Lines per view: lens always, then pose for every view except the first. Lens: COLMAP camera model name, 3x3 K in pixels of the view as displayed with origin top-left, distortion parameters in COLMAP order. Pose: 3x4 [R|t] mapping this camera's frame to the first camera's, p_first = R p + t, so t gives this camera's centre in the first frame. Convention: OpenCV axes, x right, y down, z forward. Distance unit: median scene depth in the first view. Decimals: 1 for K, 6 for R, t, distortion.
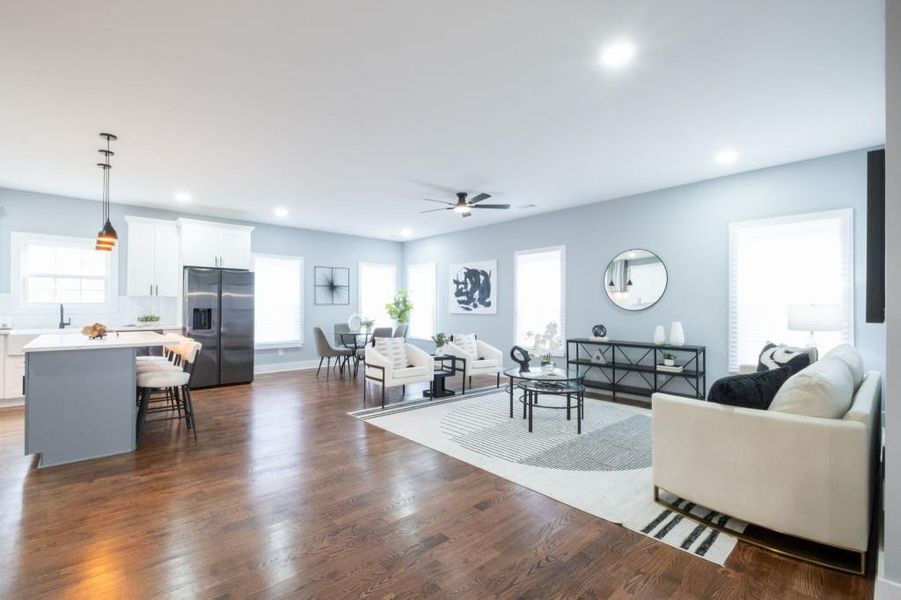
lens RADIAL K [[393.6, 0, 443.2], [0, 393.6, 306.3], [0, 0, 1]] dist [-0.001694, -0.000331]
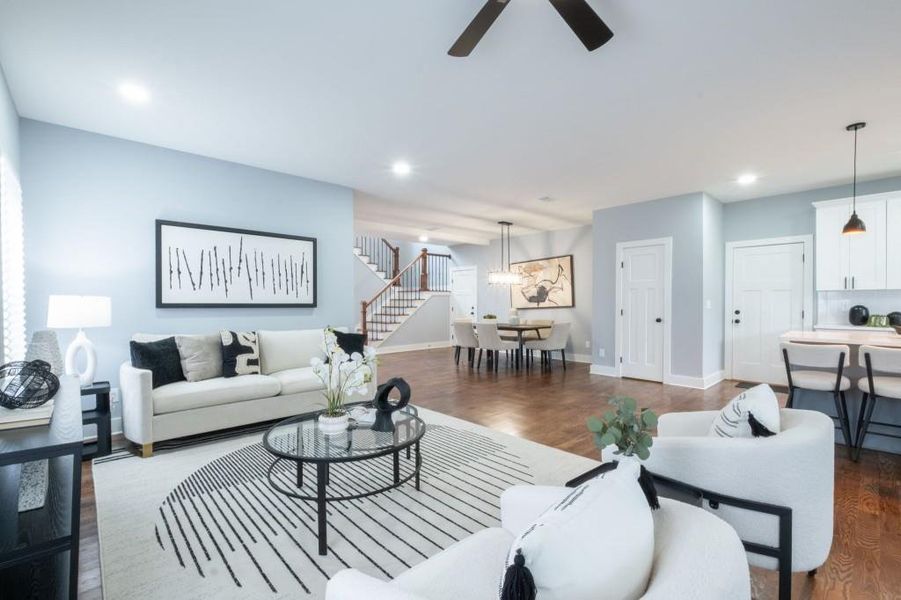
lens RADIAL K [[393.6, 0, 443.2], [0, 393.6, 306.3], [0, 0, 1]] dist [-0.001694, -0.000331]
pose [[-0.999882, -0.002214, -0.015209, 0.105739], [-0.002309, 0.999978, 0.006266, 0.004889], [0.015195, 0.006300, -0.999865, 1.162473]]
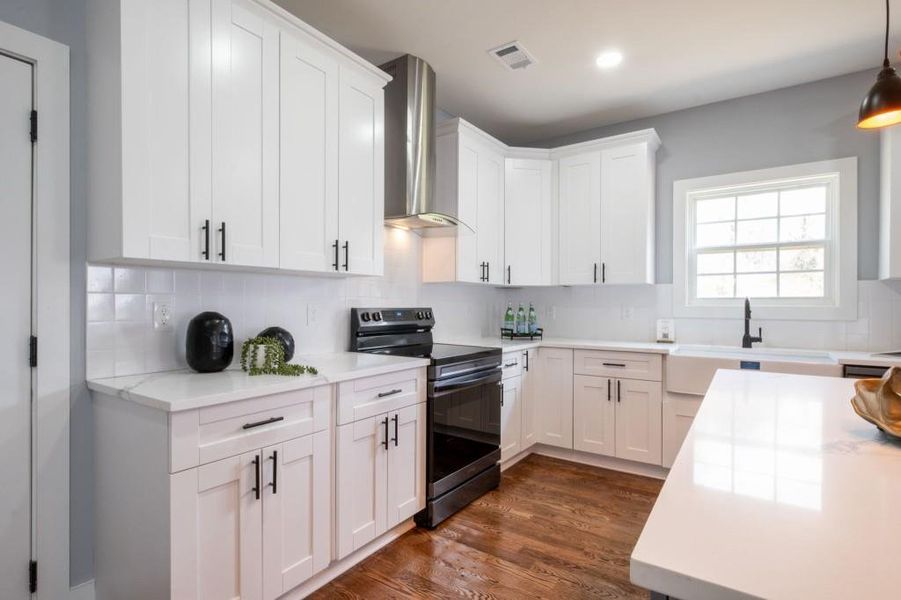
lens RADIAL K [[451.1, 0, 442.9], [0, 451.1, 307.0], [0, 0, 1]] dist [-0.002658, 0.000158]
pose [[0.232602, 0.001718, -0.972571, -0.439053], [0.000563, 0.999998, 0.001901, 0.001854], [0.972572, -0.000990, 0.232600, 0.426196]]
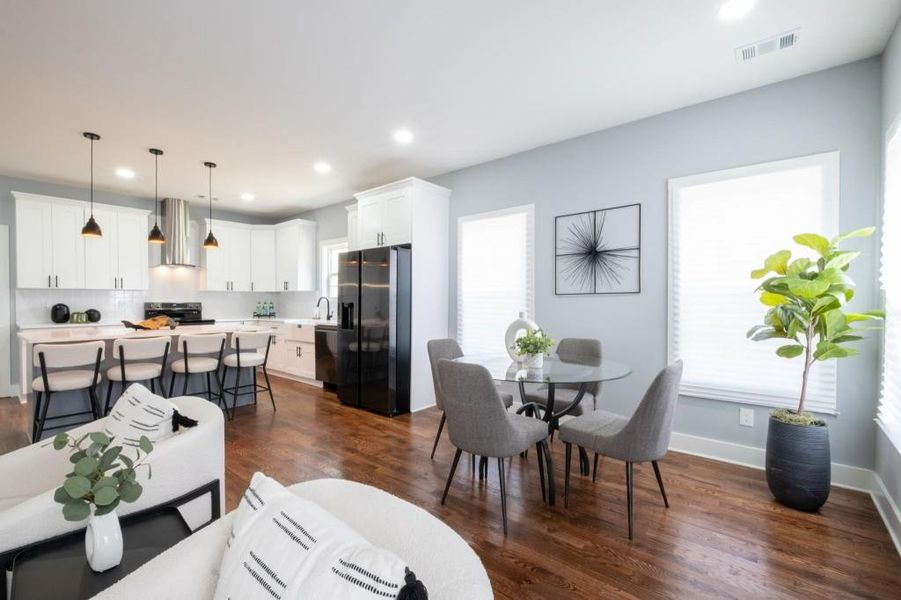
lens RADIAL K [[393.6, 0, 443.2], [0, 393.6, 306.3], [0, 0, 1]] dist [-0.001694, -0.000331]
pose [[0.139955, 0.009625, -0.990111, 0.181743], [0.002997, 0.999944, 0.010144, 0.005572], [0.990153, -0.004387, 0.139918, 1.052922]]
